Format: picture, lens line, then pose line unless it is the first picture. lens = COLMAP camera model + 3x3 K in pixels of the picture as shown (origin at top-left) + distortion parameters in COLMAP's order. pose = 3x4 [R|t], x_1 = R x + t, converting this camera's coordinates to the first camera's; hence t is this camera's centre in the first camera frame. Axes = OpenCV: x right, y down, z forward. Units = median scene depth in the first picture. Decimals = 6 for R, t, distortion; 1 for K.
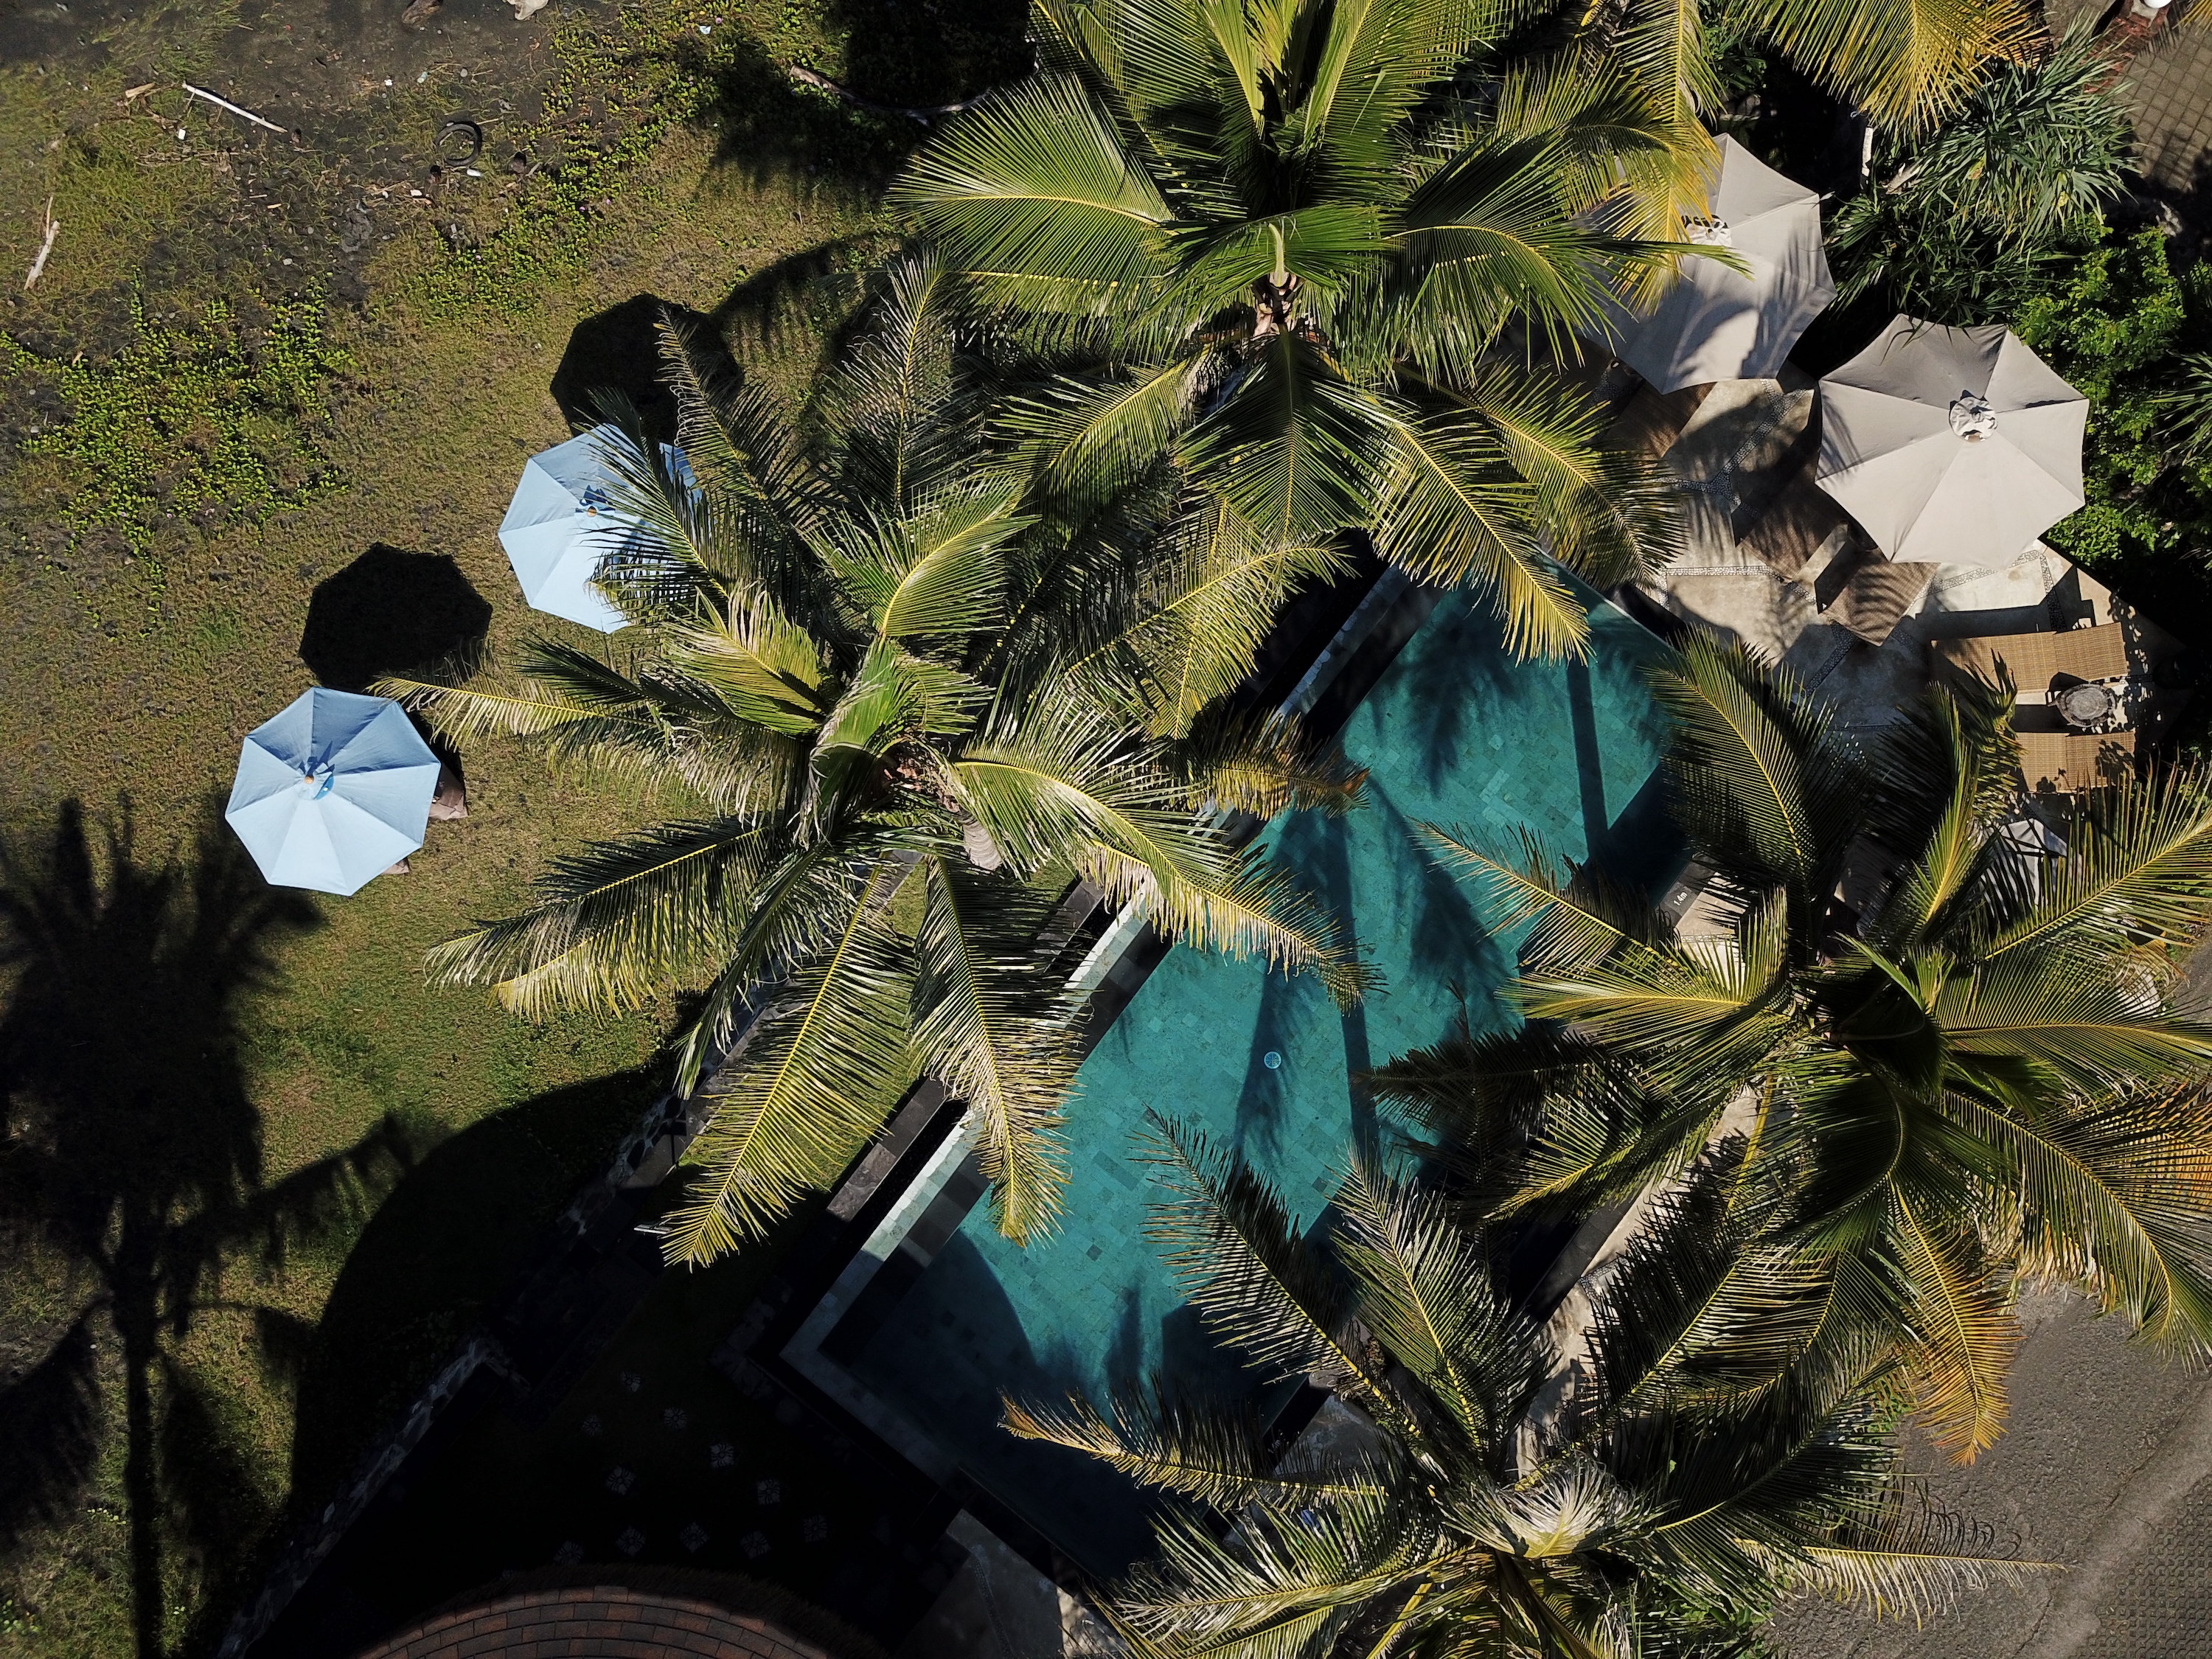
lens RADIAL K [[1707.6, 0, 1150.4], [0, 1707.6, 826.0], [0, 0, 1]] dist [0.014819, 0.002652]
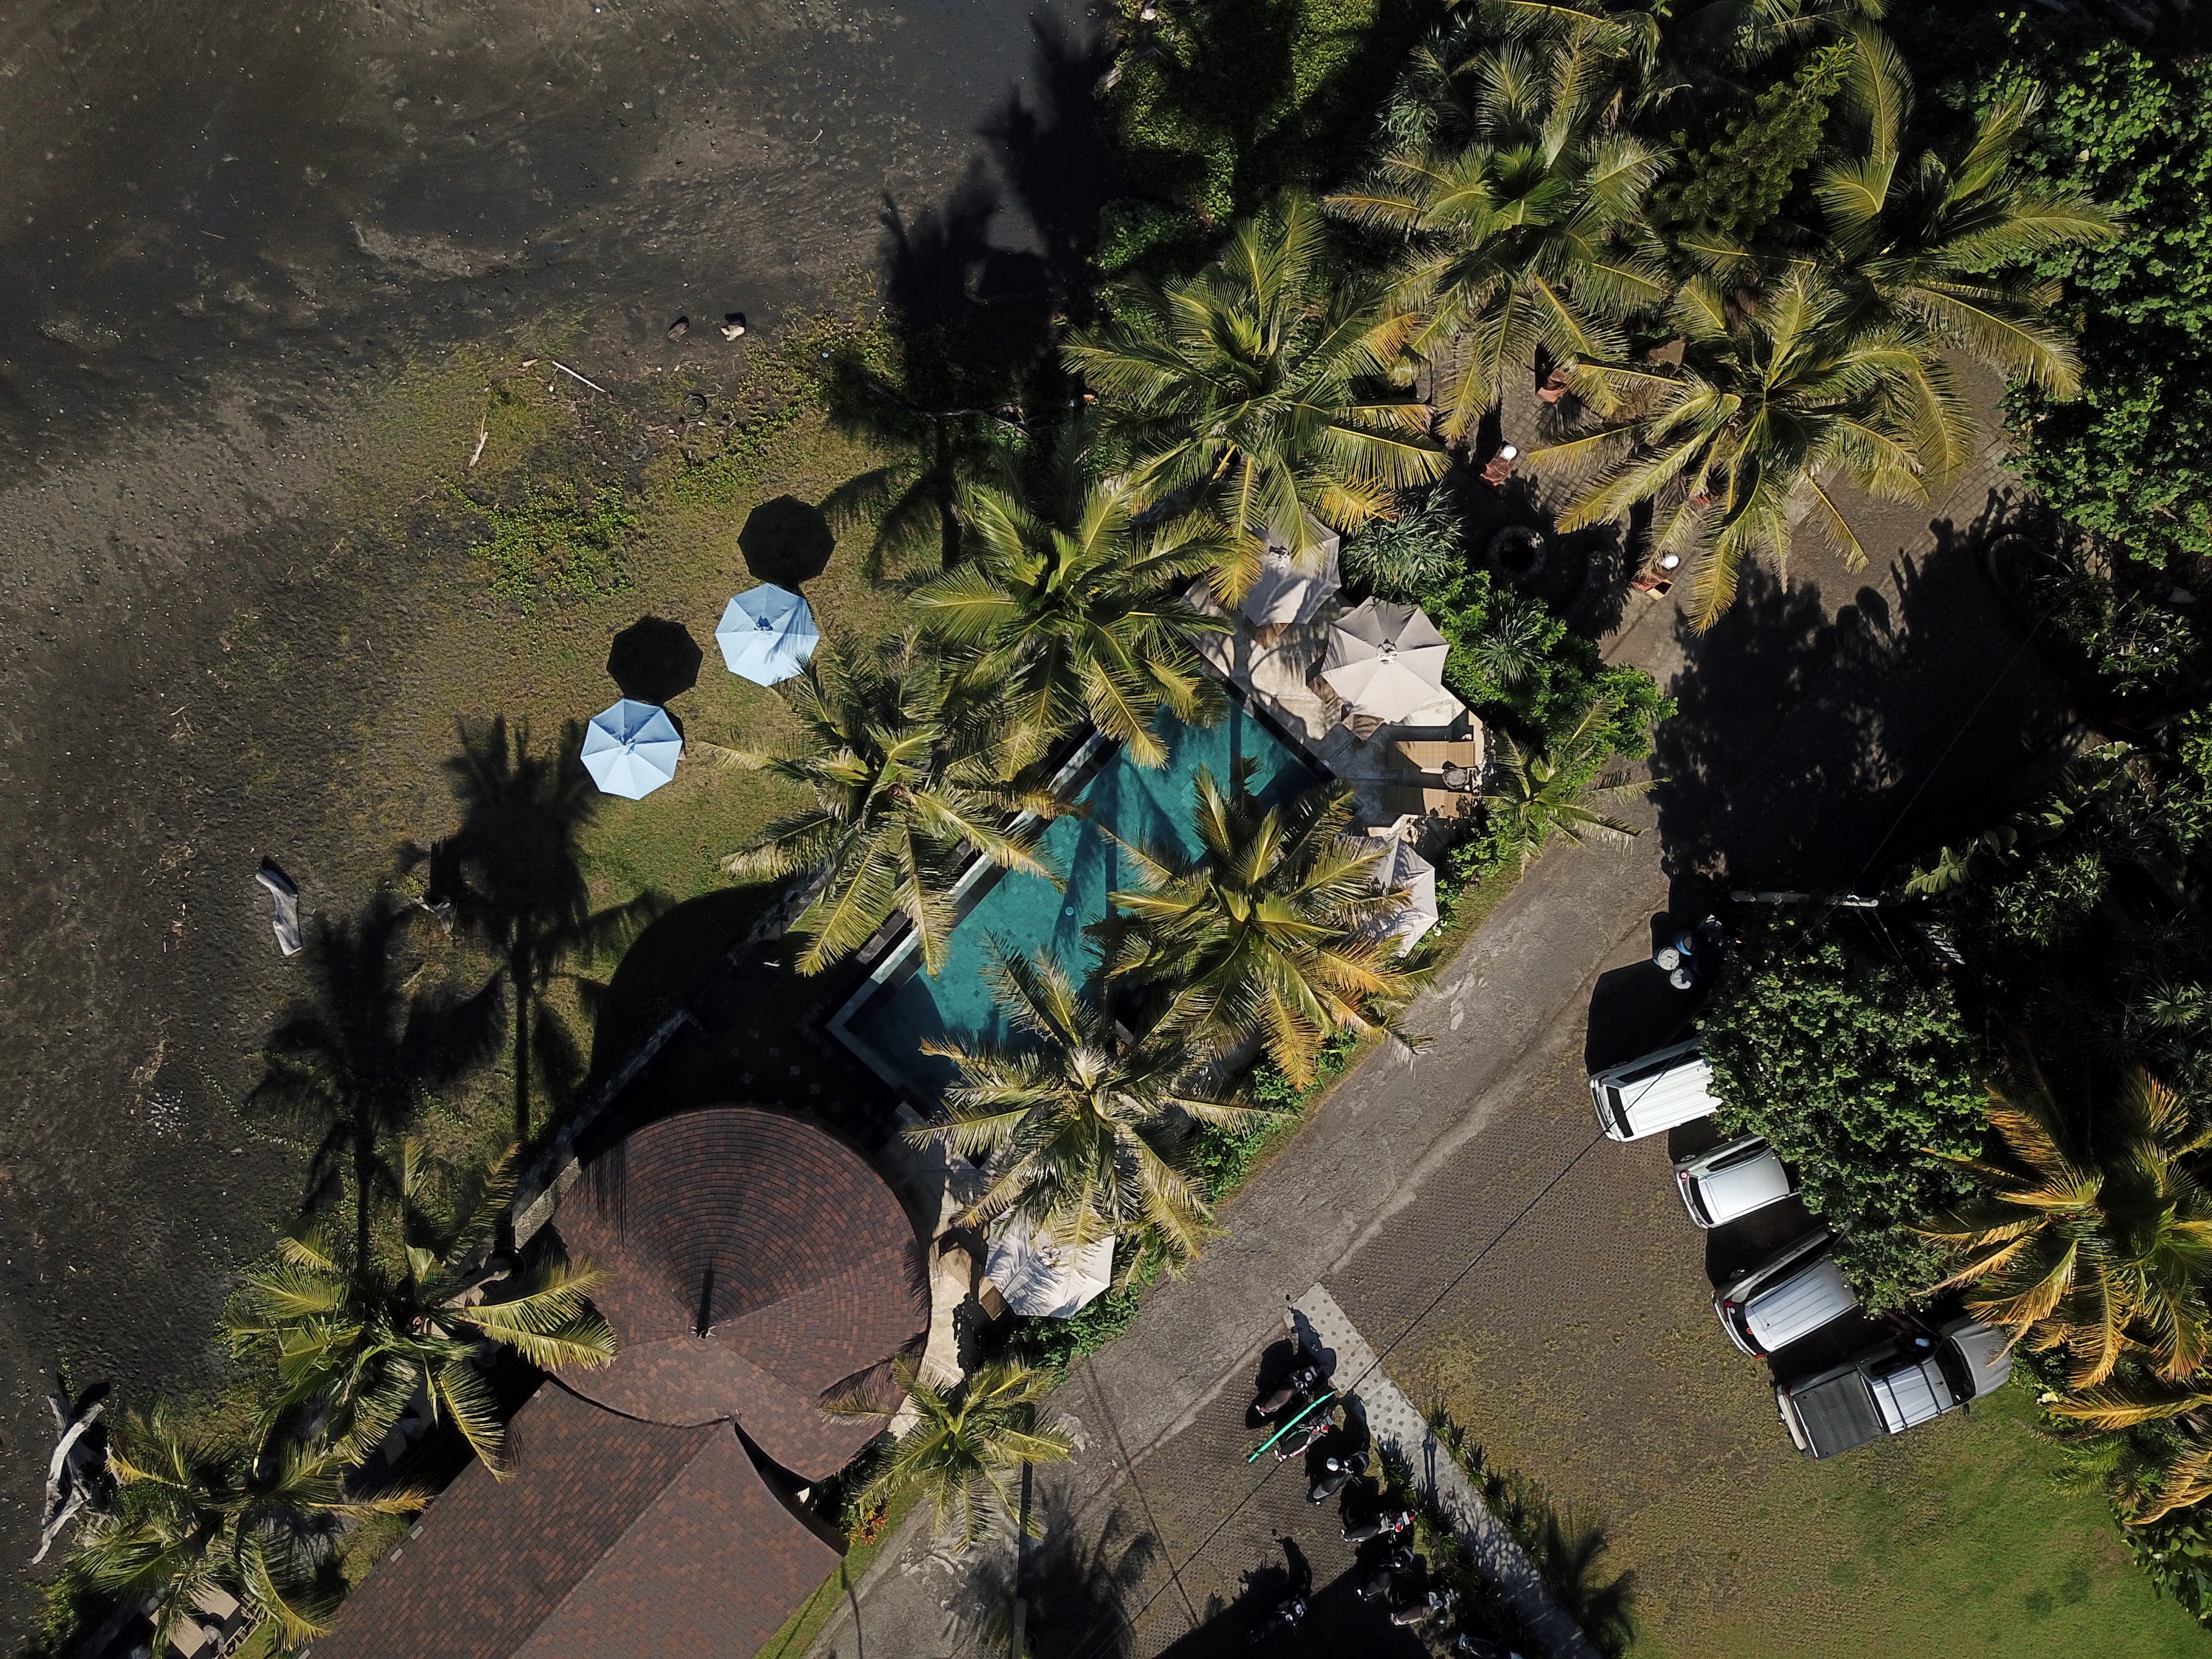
lens RADIAL K [[1707.6, 0, 1150.4], [0, 1707.6, 826.0], [0, 0, 1]] dist [0.014819, 0.002652]
pose [[0.996621, 0.082054, -0.003603, 0.174632], [-0.081300, 0.991799, 0.098616, -0.183806], [0.011666, -0.097990, 0.995119, -1.086457]]
